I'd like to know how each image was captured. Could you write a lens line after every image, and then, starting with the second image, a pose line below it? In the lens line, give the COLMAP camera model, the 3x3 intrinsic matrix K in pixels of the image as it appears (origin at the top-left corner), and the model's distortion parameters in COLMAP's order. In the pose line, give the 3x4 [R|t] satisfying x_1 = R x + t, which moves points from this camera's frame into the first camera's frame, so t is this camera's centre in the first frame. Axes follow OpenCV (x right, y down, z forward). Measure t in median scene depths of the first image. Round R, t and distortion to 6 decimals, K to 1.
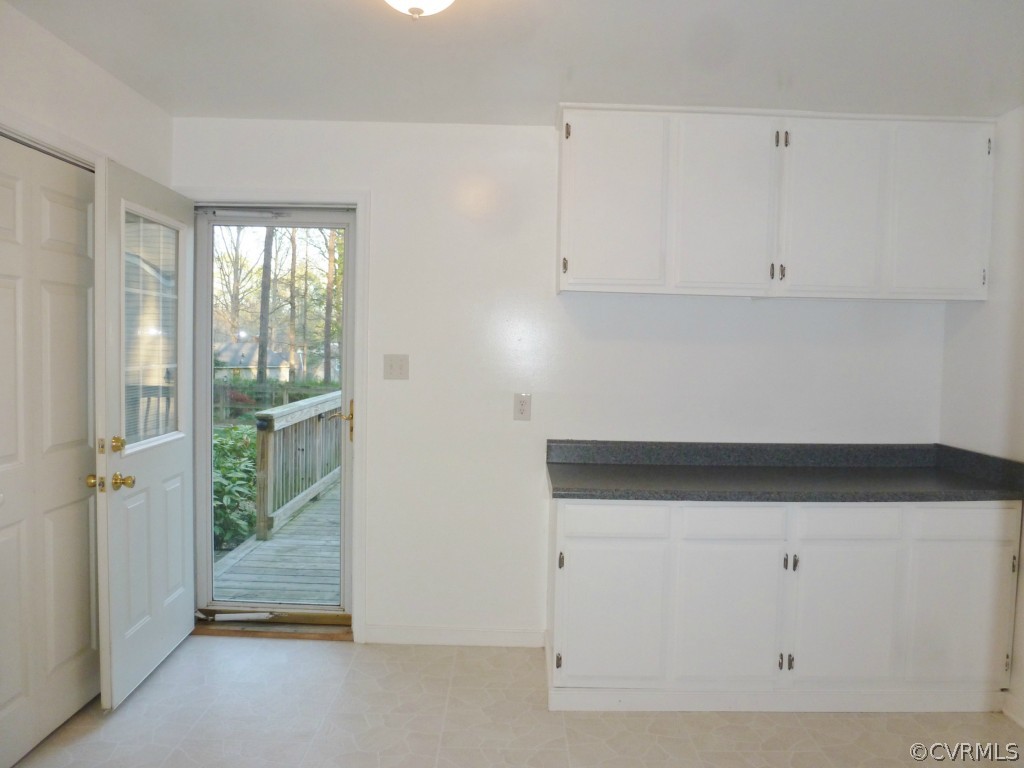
lens RADIAL K [[724.6, 0, 510.2], [0, 724.6, 383.8], [0, 0, 1]] dist [-0.060504, 0.004896]
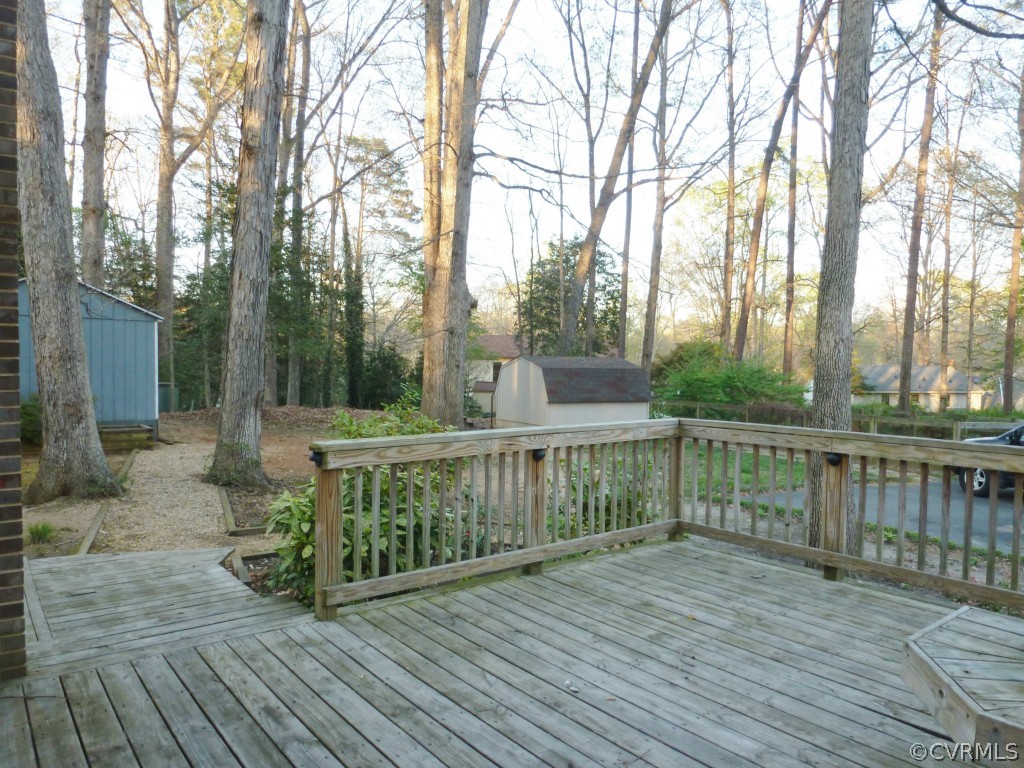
lens RADIAL K [[724.6, 0, 511.9], [0, 724.6, 386.2], [0, 0, 1]] dist [-0.060504, 0.004896]
pose [[0.604260, 0.005343, -0.796769, 0.355151], [-0.030212, 0.999412, -0.016211, -0.011913], [0.796214, 0.033868, 0.604066, 0.723877]]
